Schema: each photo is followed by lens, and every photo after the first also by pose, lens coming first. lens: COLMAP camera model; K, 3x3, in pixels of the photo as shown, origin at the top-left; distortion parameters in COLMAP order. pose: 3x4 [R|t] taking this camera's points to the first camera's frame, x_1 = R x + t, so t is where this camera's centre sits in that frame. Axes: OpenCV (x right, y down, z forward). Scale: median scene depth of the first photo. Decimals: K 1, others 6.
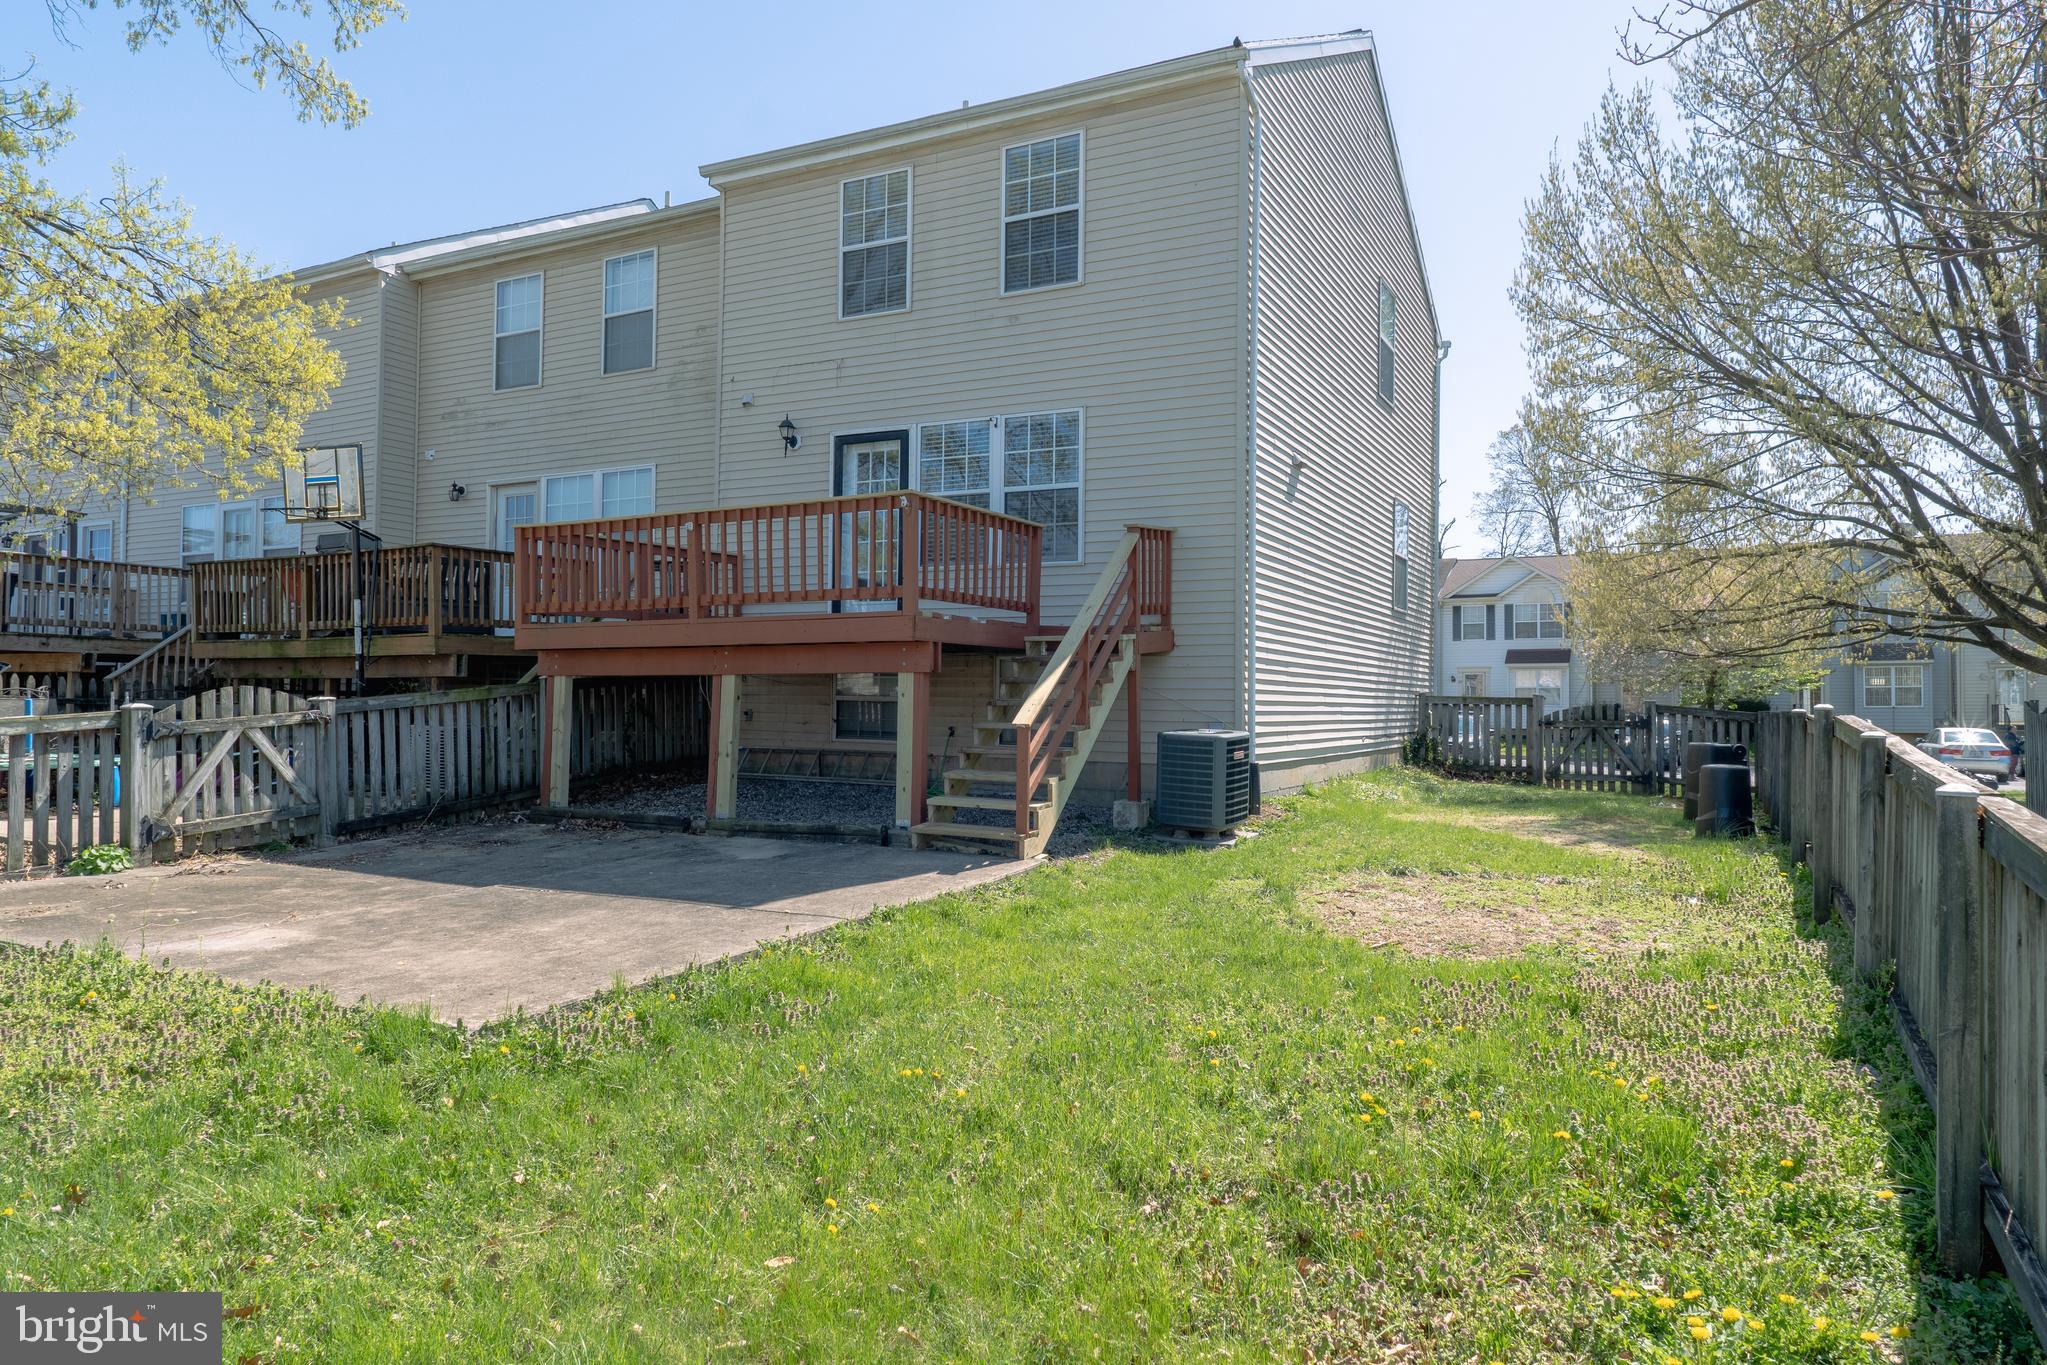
lens RADIAL K [[1280.1, 0, 1023.5], [0, 1280.1, 682.5], [0, 0, 1]] dist [-0.007929, -0.000986]
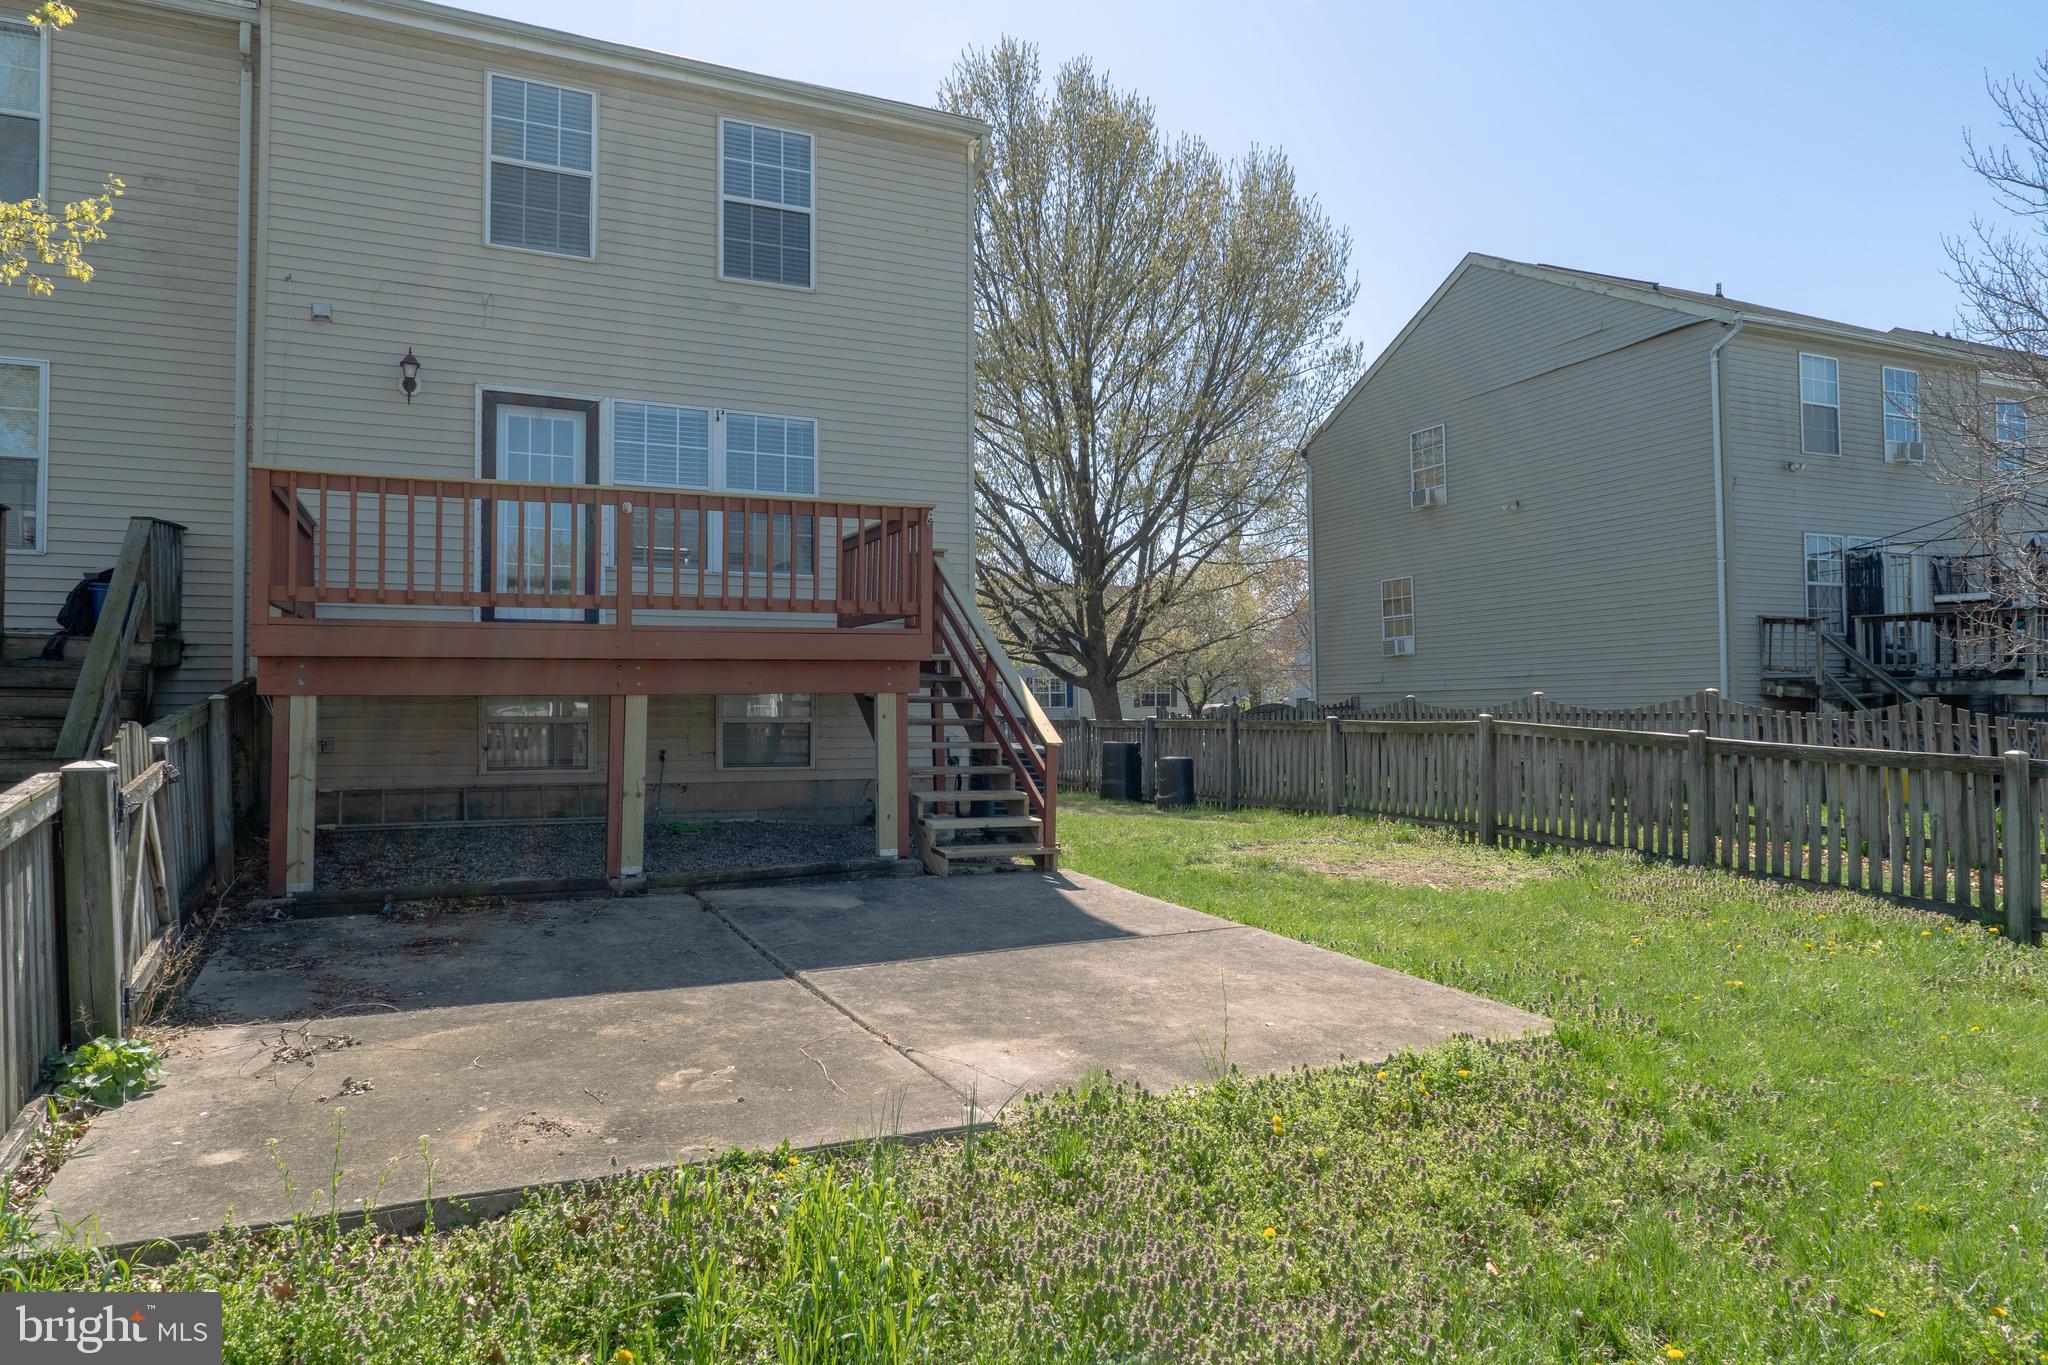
lens RADIAL K [[1280.7, 0, 1024.0], [0, 1280.7, 682.5], [0, 0, 1]] dist [-0.007929, -0.000986]
pose [[0.607037, 0.002026, 0.794671, -0.614381], [-0.003591, 0.999994, 0.000194, -0.013443], [-0.794665, -0.002972, 0.607041, 0.269546]]
